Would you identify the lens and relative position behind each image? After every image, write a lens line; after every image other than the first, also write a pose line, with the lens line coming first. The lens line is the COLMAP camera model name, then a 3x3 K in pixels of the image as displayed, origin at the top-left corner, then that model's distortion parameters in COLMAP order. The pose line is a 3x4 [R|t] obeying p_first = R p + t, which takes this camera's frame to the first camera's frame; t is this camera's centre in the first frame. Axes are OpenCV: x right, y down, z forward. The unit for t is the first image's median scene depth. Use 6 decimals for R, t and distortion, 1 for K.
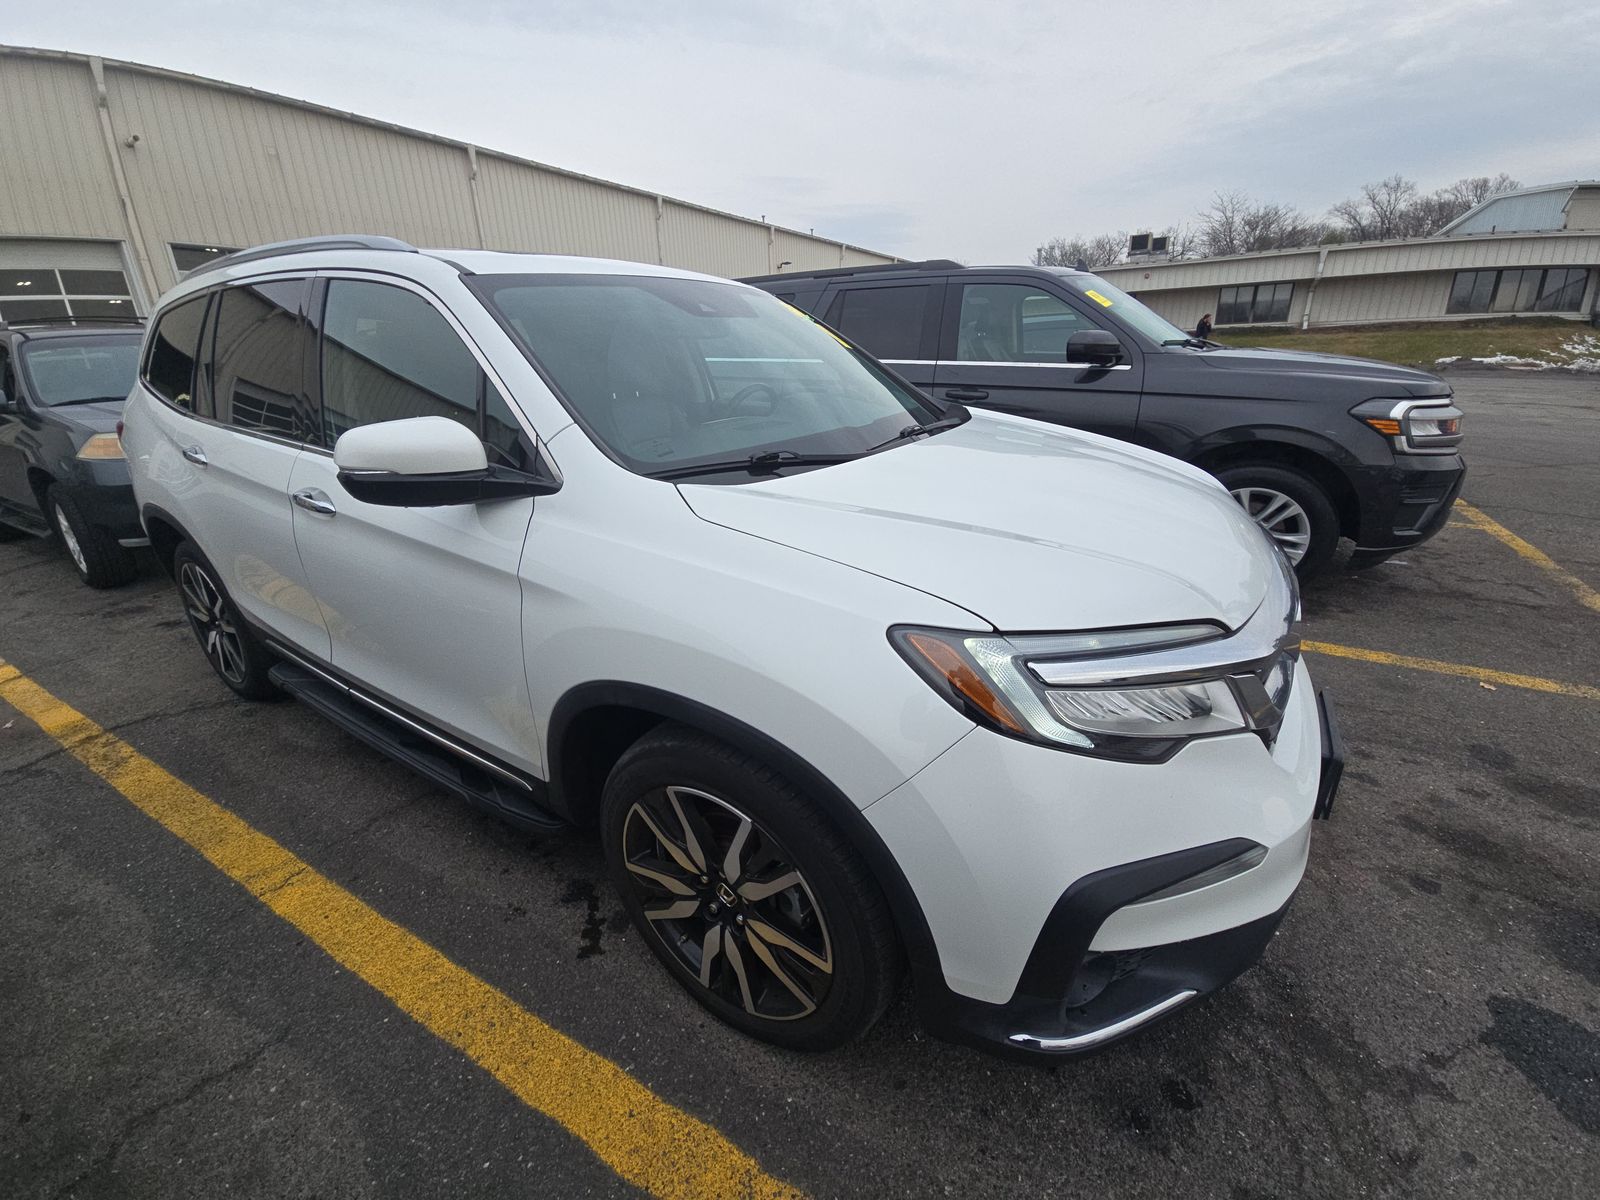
lens RADIAL K [[649.2, 0, 800.0], [0, 649.2, 600.0], [0, 0, 1]] dist [0.021643, -0.017464]
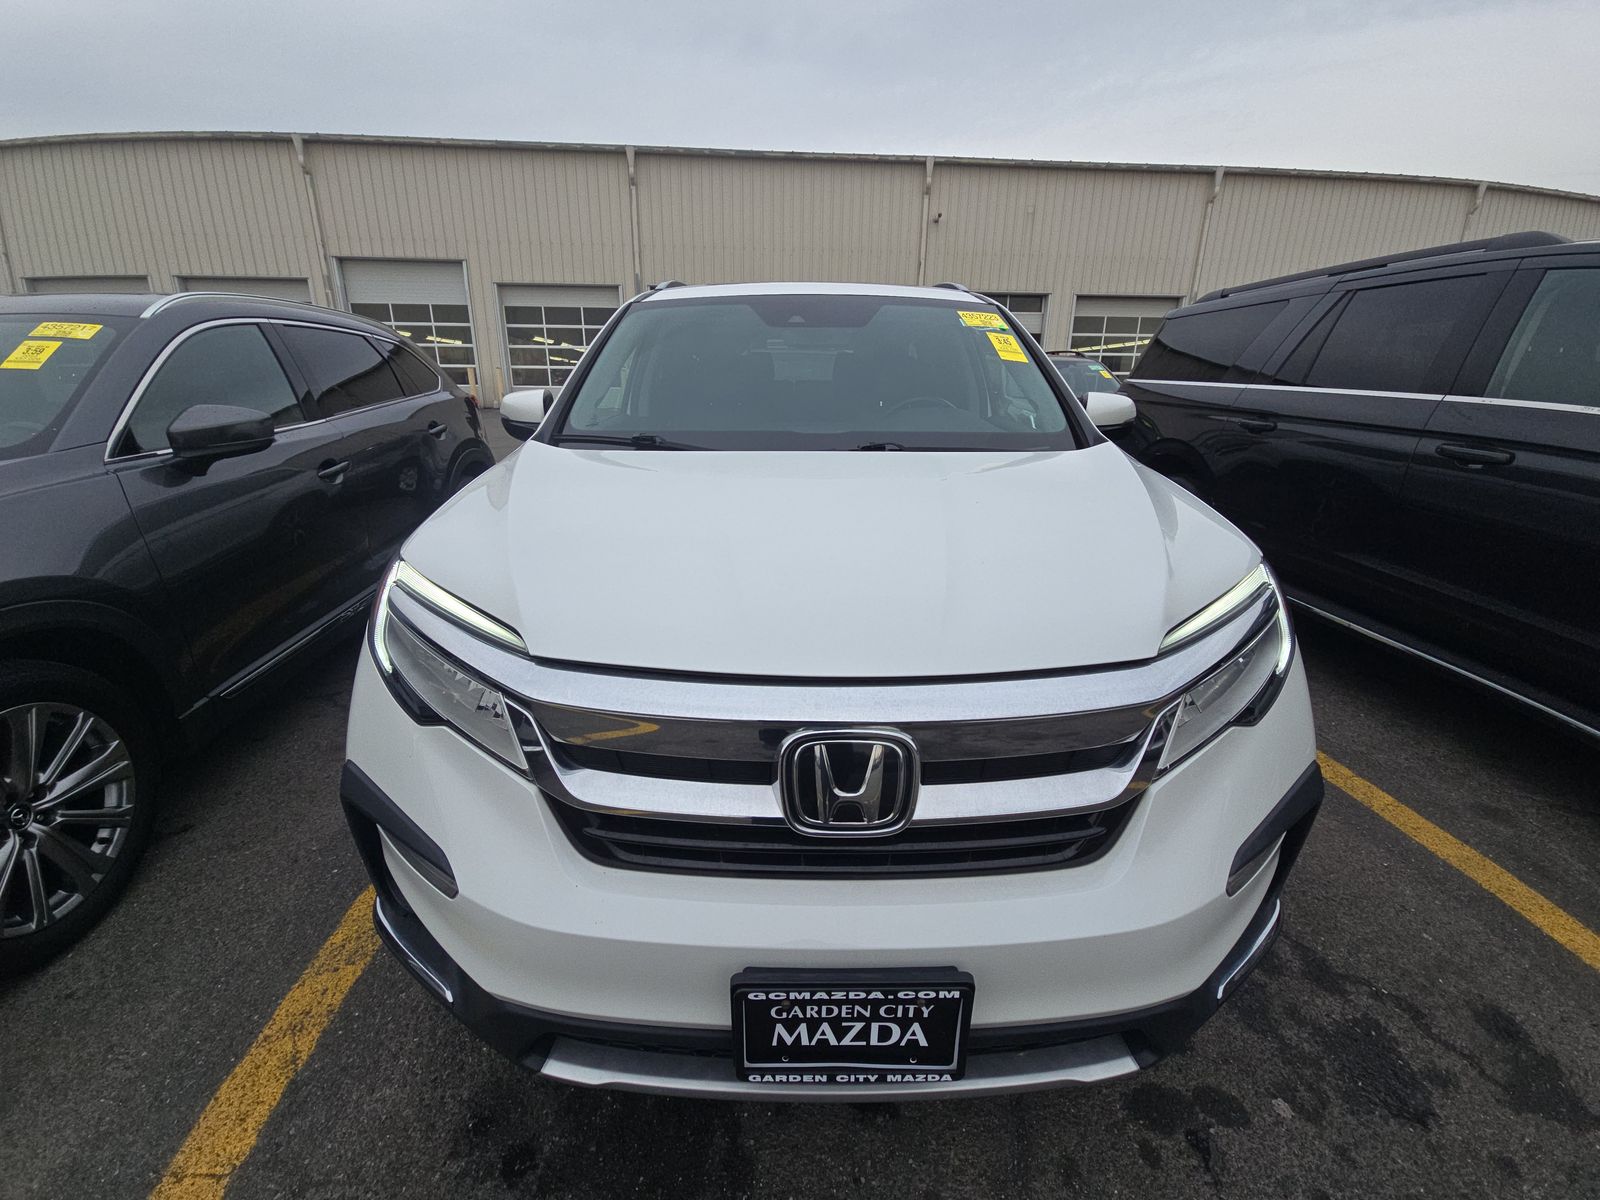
lens RADIAL K [[649.2, 0, 800.0], [0, 649.2, 600.0], [0, 0, 1]] dist [0.021643, -0.017464]
pose [[0.542027, 0.296547, -0.786300, 0.837850], [-0.326099, 0.936571, 0.128428, -0.139645], [0.774510, 0.186800, 0.604350, 0.403490]]
